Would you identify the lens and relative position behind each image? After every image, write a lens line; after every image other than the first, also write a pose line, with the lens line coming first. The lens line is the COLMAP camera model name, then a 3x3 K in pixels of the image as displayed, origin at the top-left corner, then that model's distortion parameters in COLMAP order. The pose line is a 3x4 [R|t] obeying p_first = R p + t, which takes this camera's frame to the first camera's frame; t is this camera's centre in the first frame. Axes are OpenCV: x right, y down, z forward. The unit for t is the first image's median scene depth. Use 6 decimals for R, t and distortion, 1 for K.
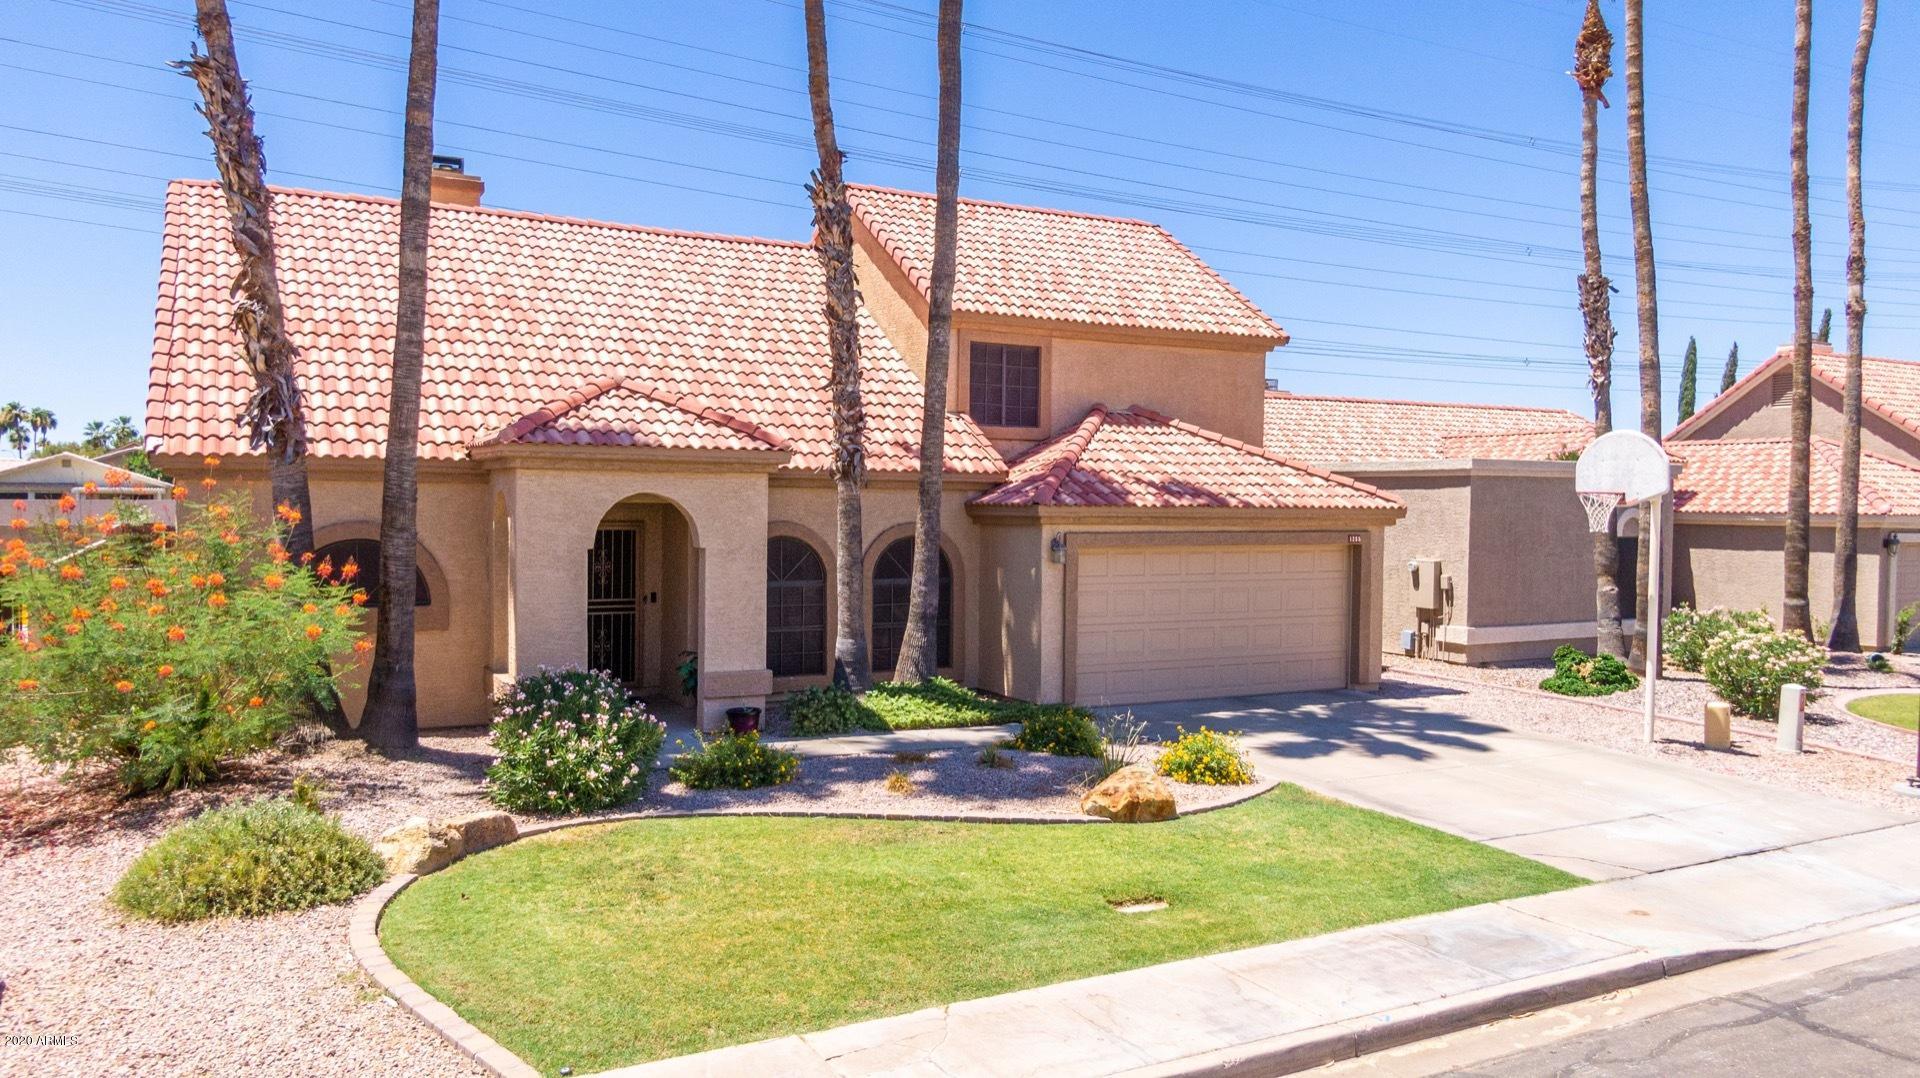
lens RADIAL K [[1368.0, 0, 958.0], [0, 1368.0, 546.5], [0, 0, 1]] dist [0.048123, -0.076185]
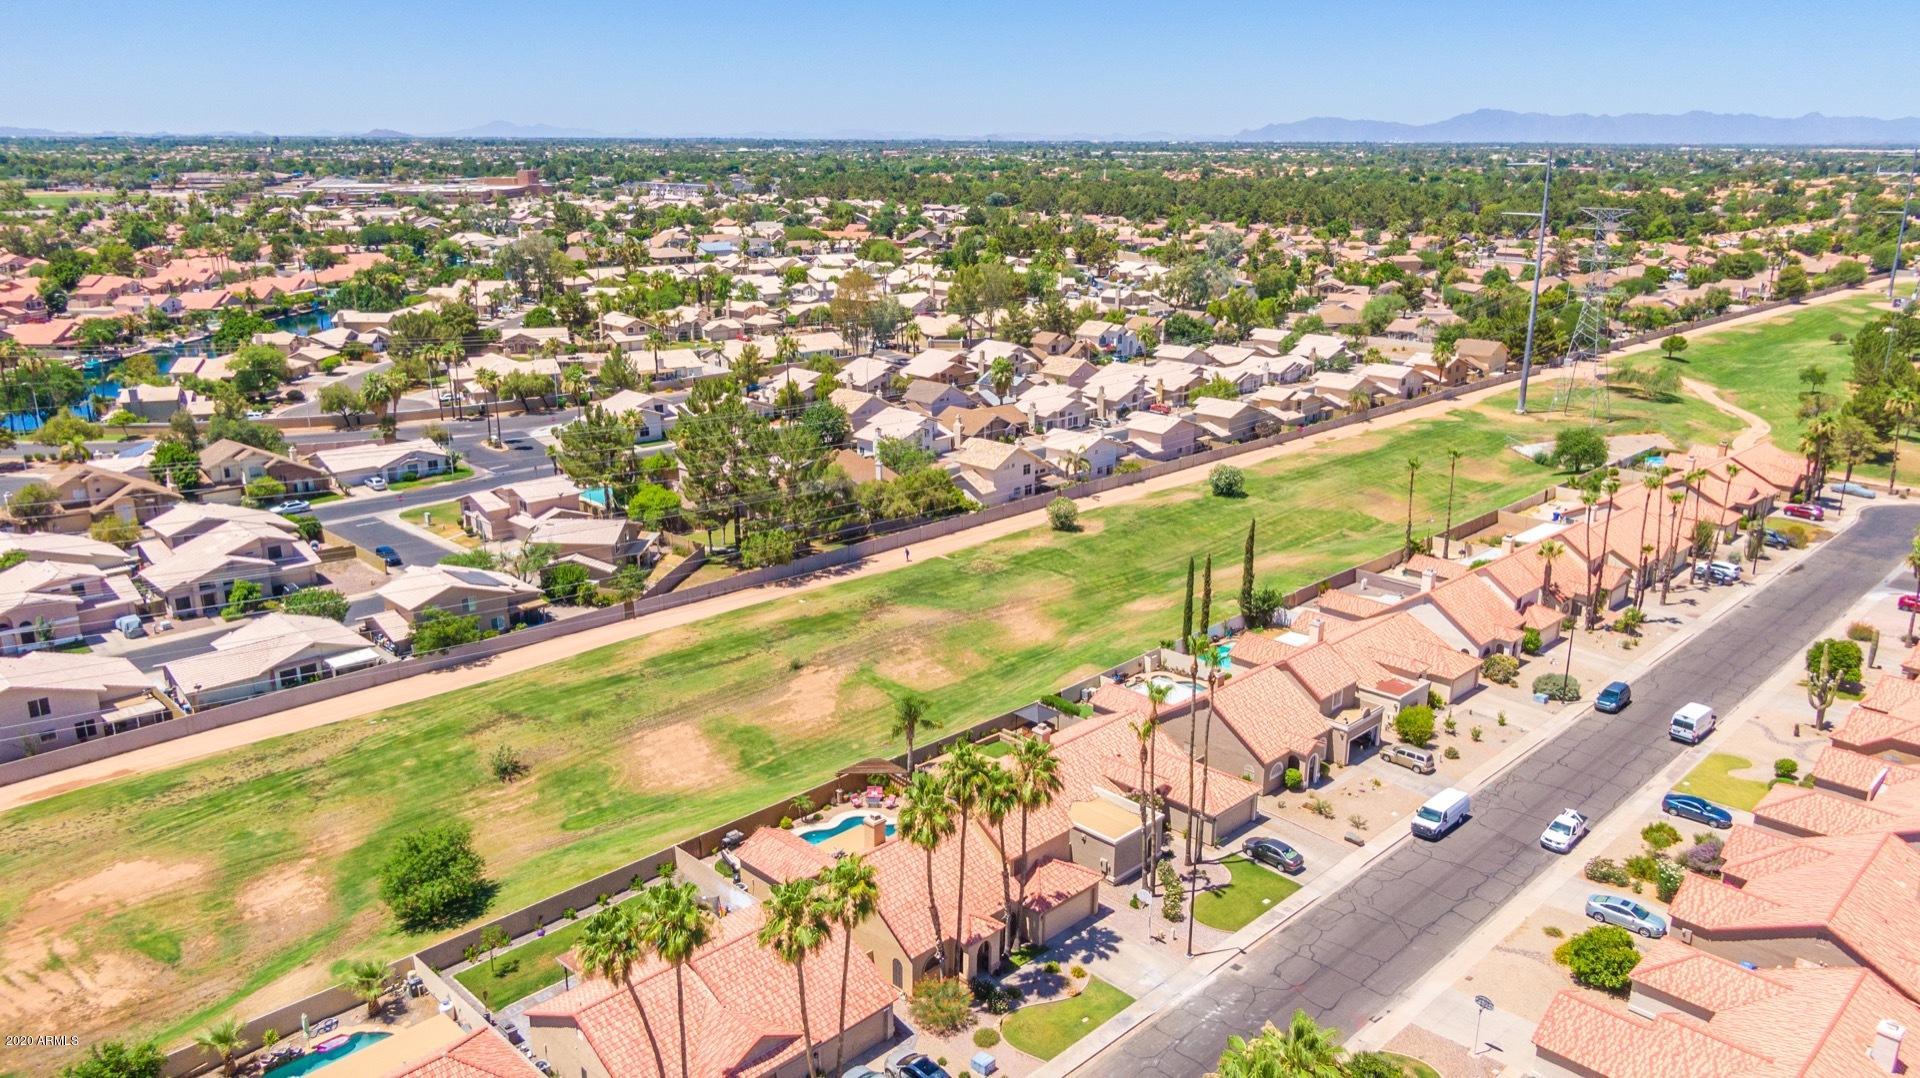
lens RADIAL K [[1368.0, 0, 958.0], [0, 1368.0, 546.5], [0, 0, 1]] dist [0.048123, -0.076185]
pose [[0.956425, -0.084818, 0.279388, -1.578657], [0.013432, 0.968645, 0.248085, -2.708565], [-0.291670, -0.233522, 0.927576, -3.418108]]
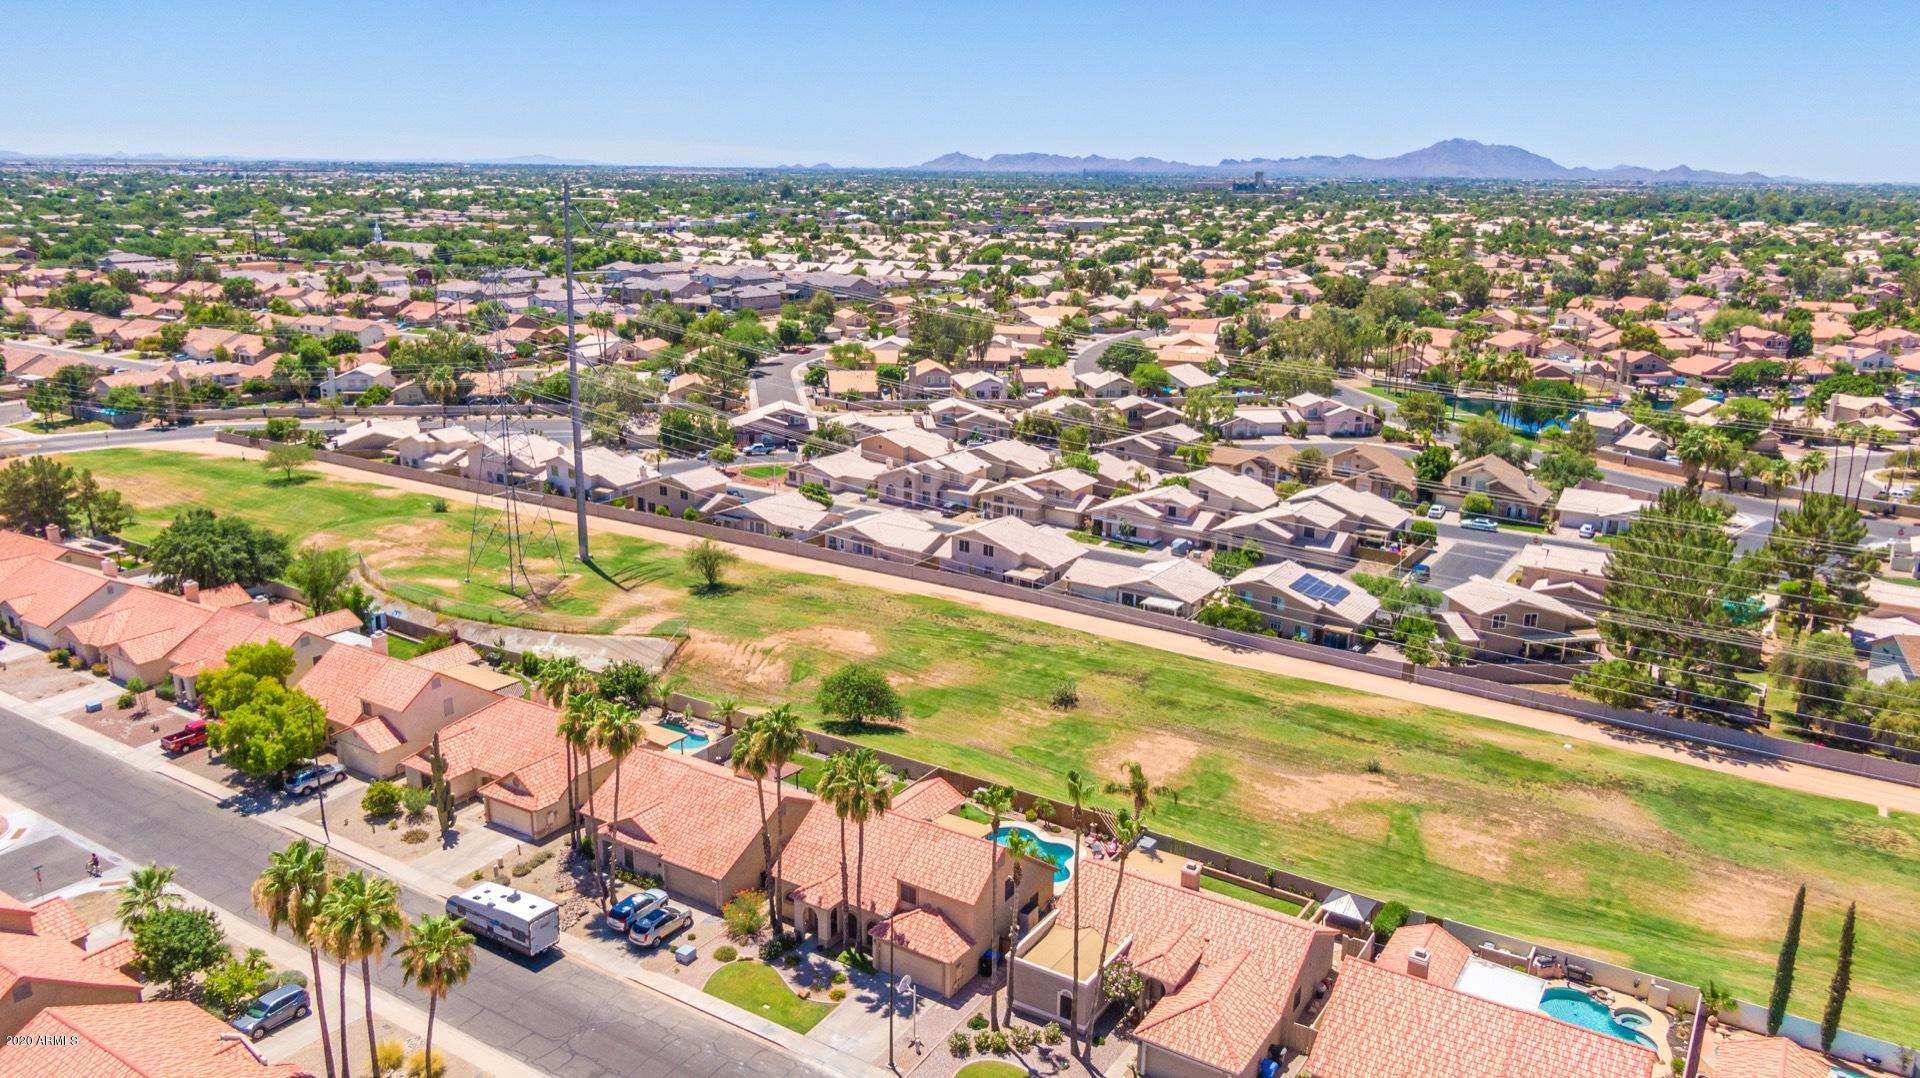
lens RADIAL K [[1368.0, 0, 958.0], [0, 1368.0, 546.5], [0, 0, 1]] dist [0.048123, -0.076185]
pose [[0.482216, 0.230371, -0.845220, 4.431869], [-0.039386, 0.969531, 0.241782, -2.814502], [0.875166, -0.083301, 0.476597, -1.085081]]
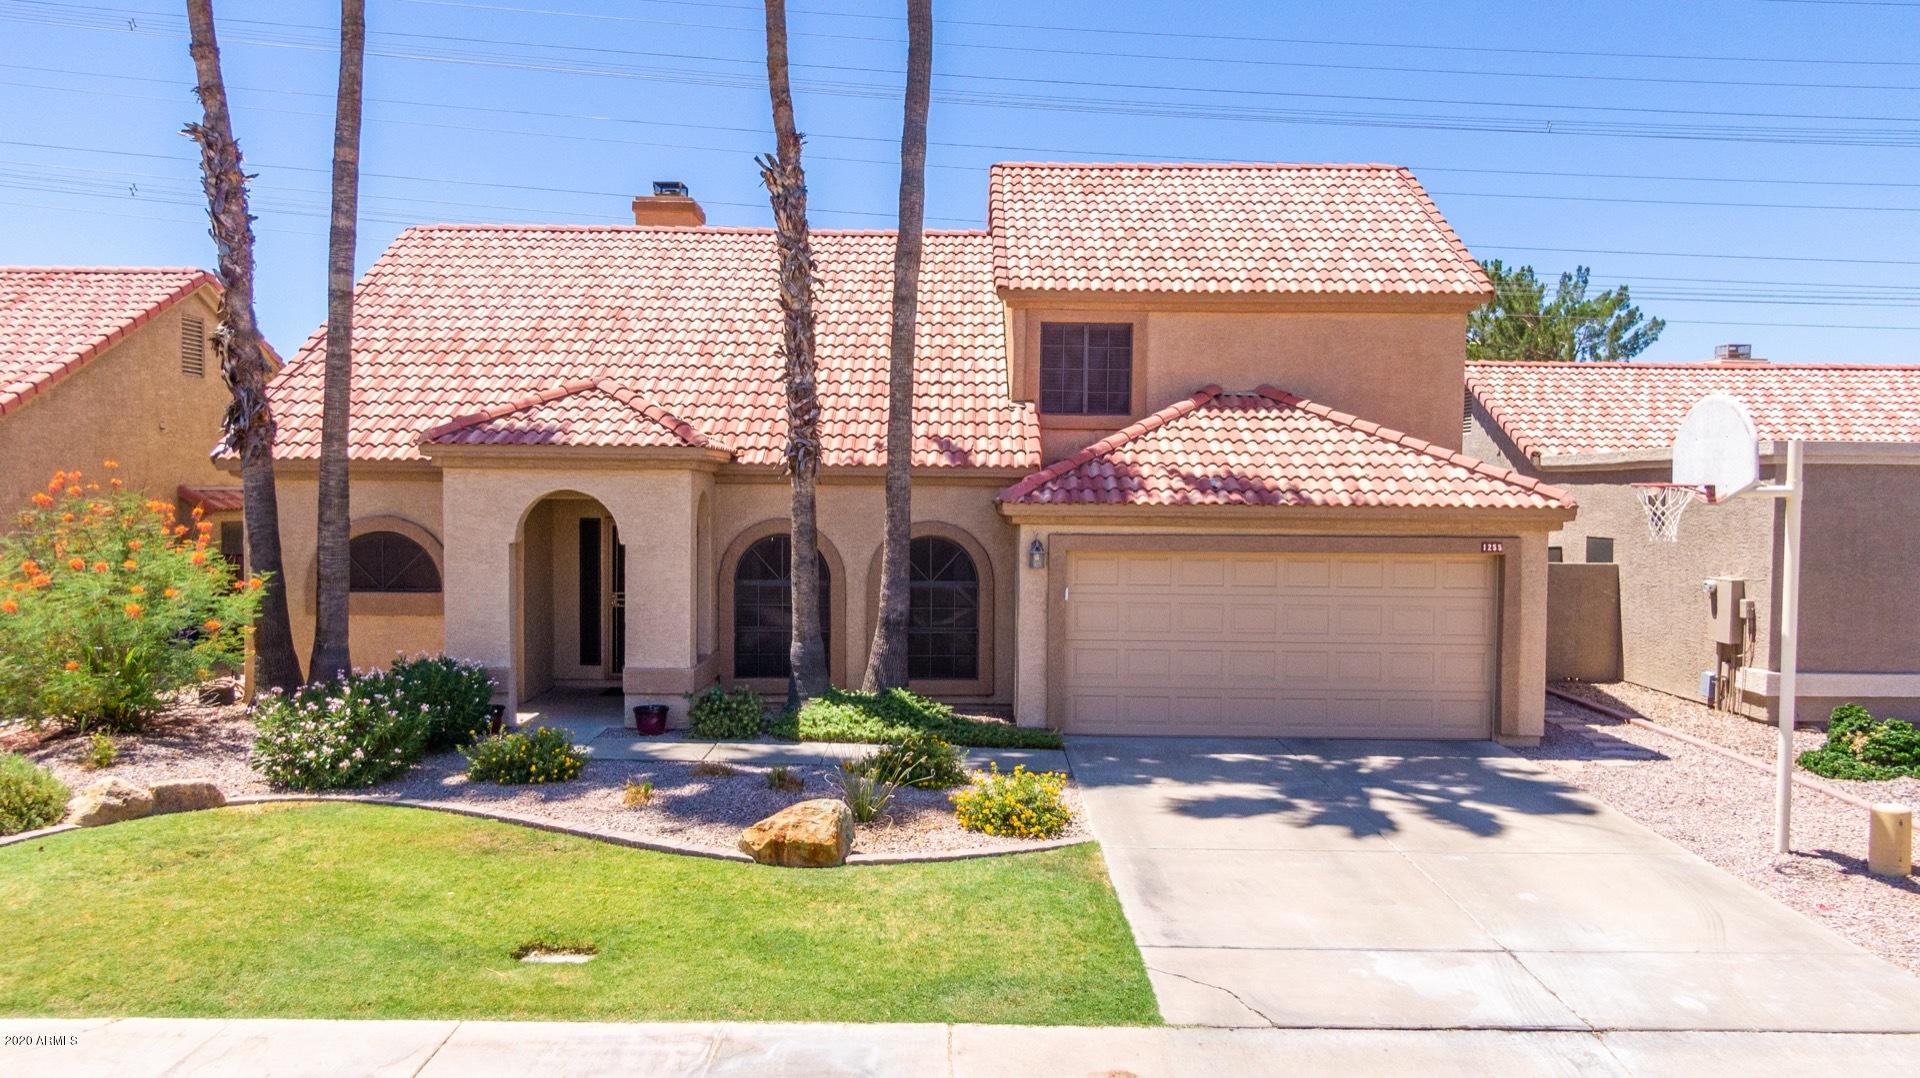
lens RADIAL K [[1368.0, 0, 958.0], [0, 1368.0, 546.5], [0, 0, 1]] dist [0.048123, -0.076185]
pose [[0.879476, 0.016245, -0.475666, 0.476679], [-0.016458, 0.999858, 0.003717, -0.004662], [0.475658, 0.004560, 0.879618, 0.213416]]
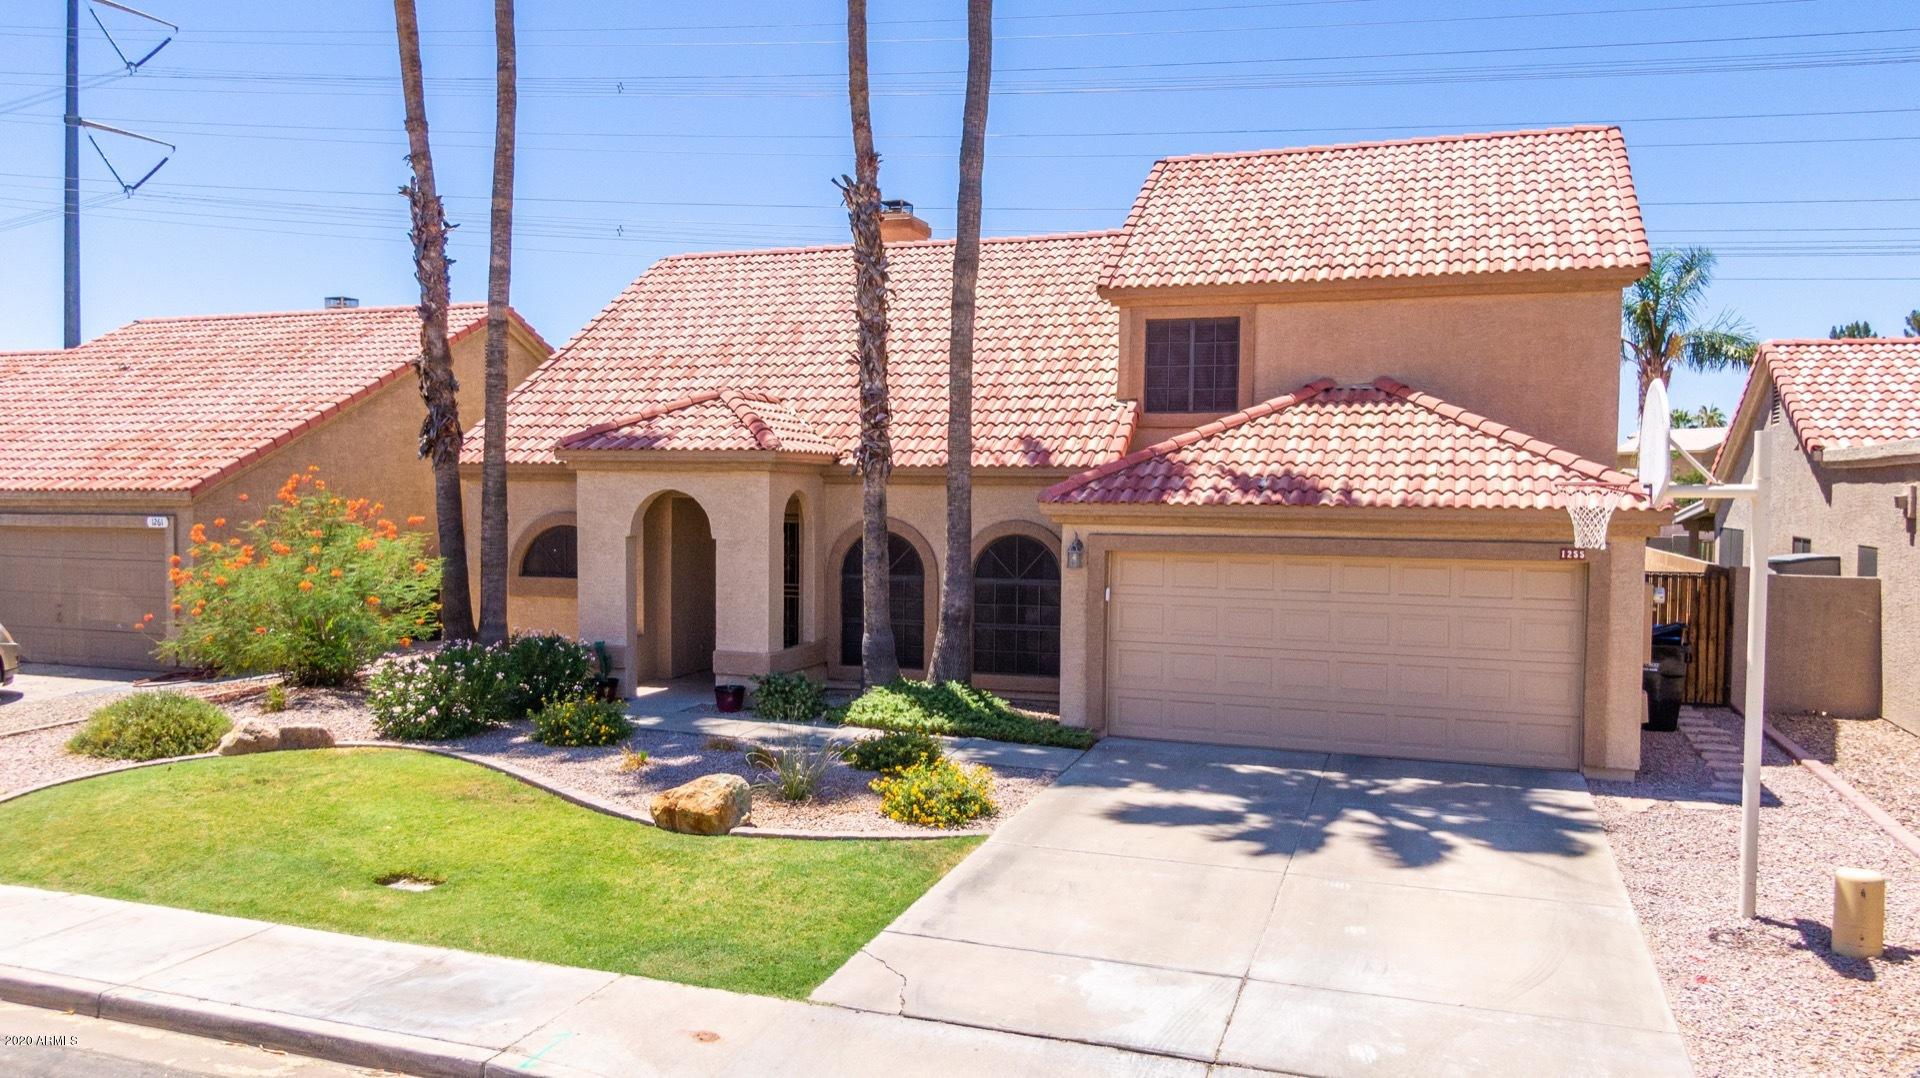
lens RADIAL K [[1368.0, 0, 958.0], [0, 1368.0, 546.5], [0, 0, 1]] dist [0.048123, -0.076185]
pose [[0.666714, 0.028050, -0.744786, 0.724669], [-0.028363, 0.999523, 0.012254, -0.010939], [0.744774, 0.012954, 0.667191, 0.376263]]
